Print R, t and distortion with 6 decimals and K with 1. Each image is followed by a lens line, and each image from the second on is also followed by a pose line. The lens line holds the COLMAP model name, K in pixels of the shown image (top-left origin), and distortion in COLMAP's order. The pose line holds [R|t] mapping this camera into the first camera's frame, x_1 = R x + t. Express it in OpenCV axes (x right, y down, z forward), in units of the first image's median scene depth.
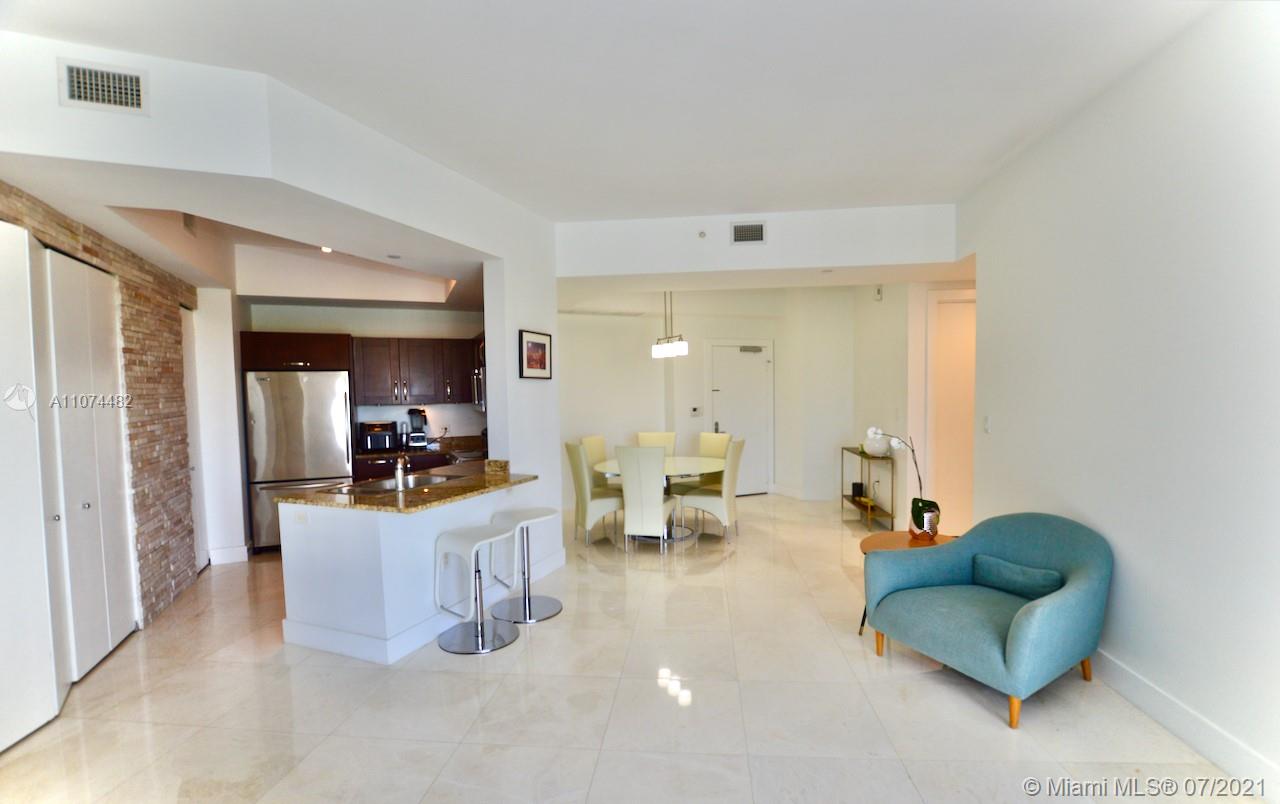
lens RADIAL K [[582.6, 0, 652.7], [0, 582.6, 424.2], [0, 0, 1]] dist [-0.027658, -0.000202]
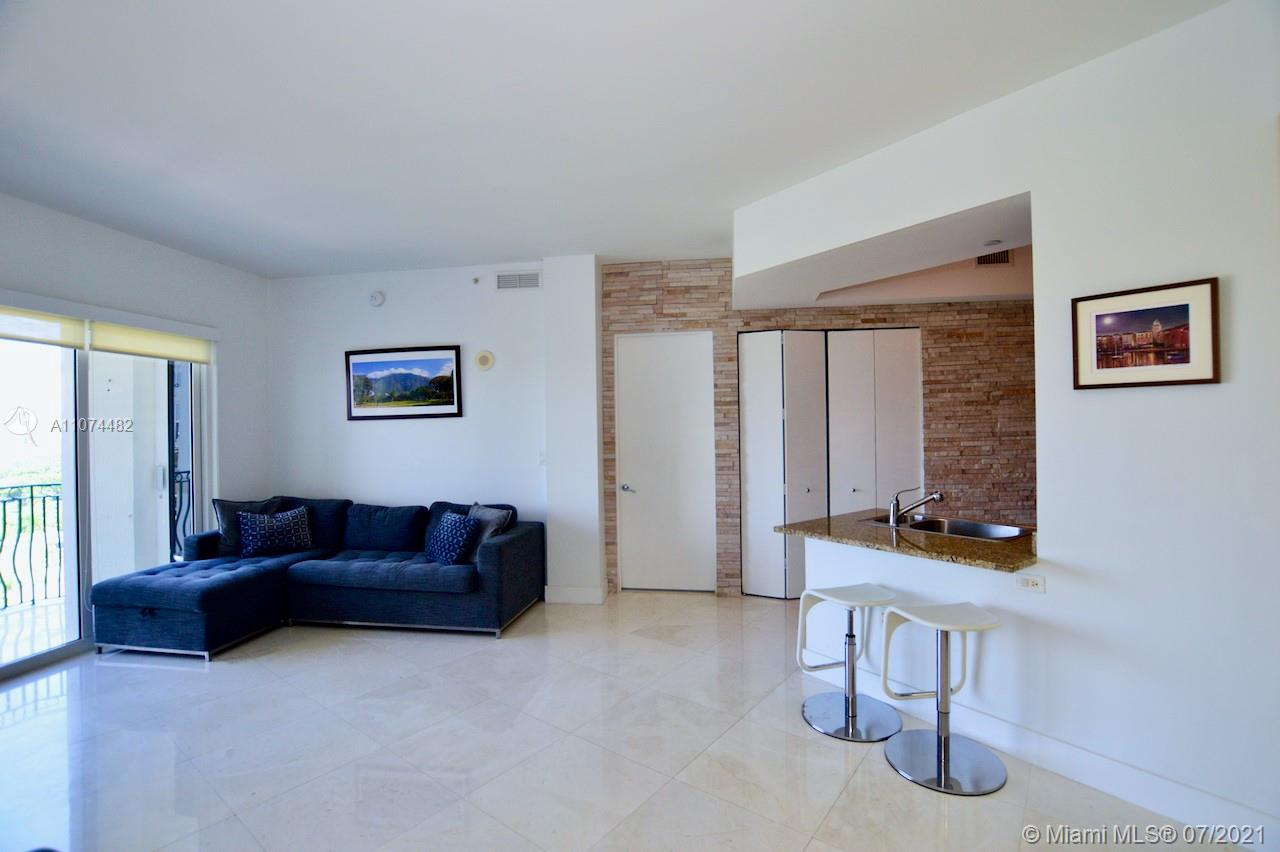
lens RADIAL K [[576.9, 0, 644.9], [0, 576.9, 423.8], [0, 0, 1]] dist [-0.027749, 0.001734]
pose [[-0.535781, 0.020571, -0.844106, 0.366742], [-0.021679, 0.999038, 0.038107, -0.049270], [0.844078, 0.038717, -0.534820, 0.801864]]
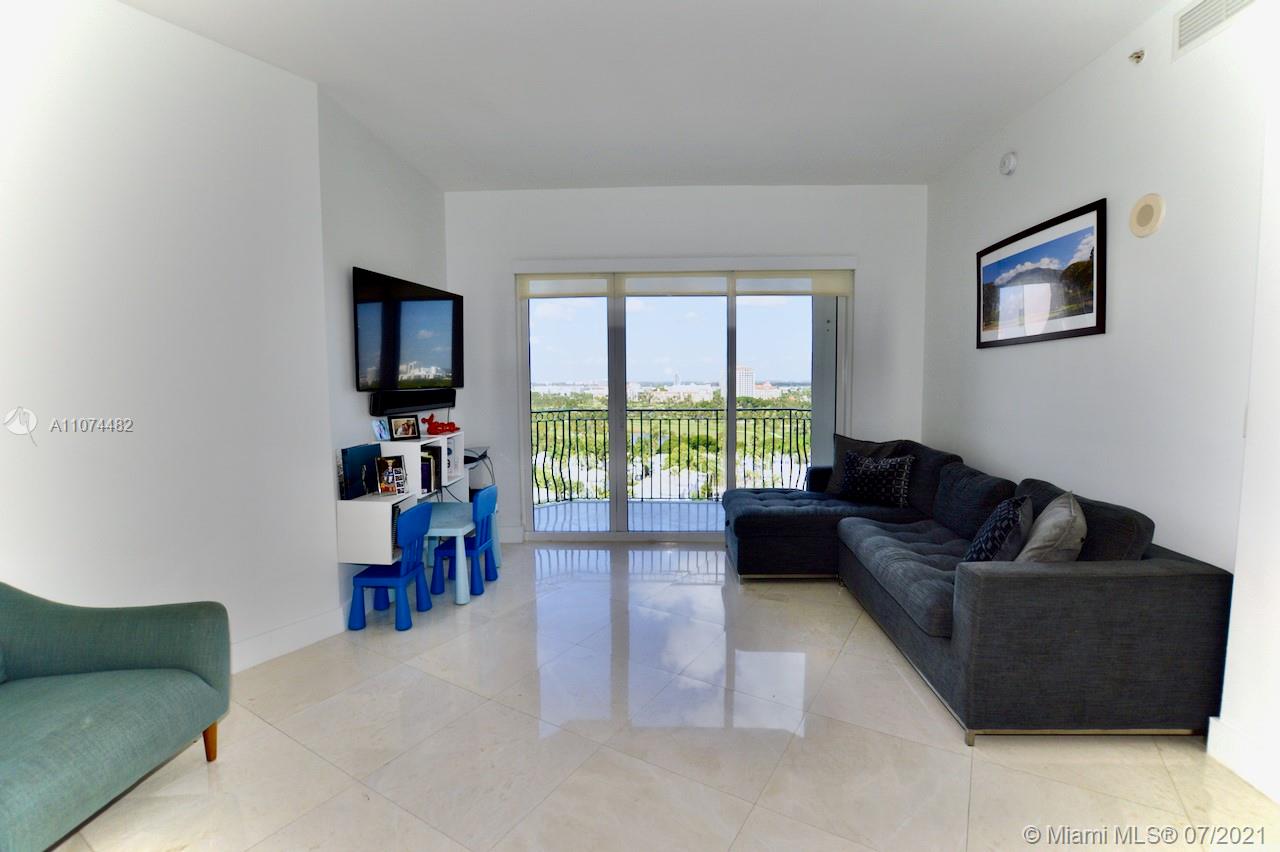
lens RADIAL K [[576.9, 0, 644.9], [0, 576.9, 423.8], [0, 0, 1]] dist [-0.027749, 0.001734]
pose [[-0.894717, -0.019477, 0.446209, -0.152062], [0.037062, 0.992366, 0.117630, -0.011732], [-0.445093, 0.121783, -0.887165, 0.671673]]
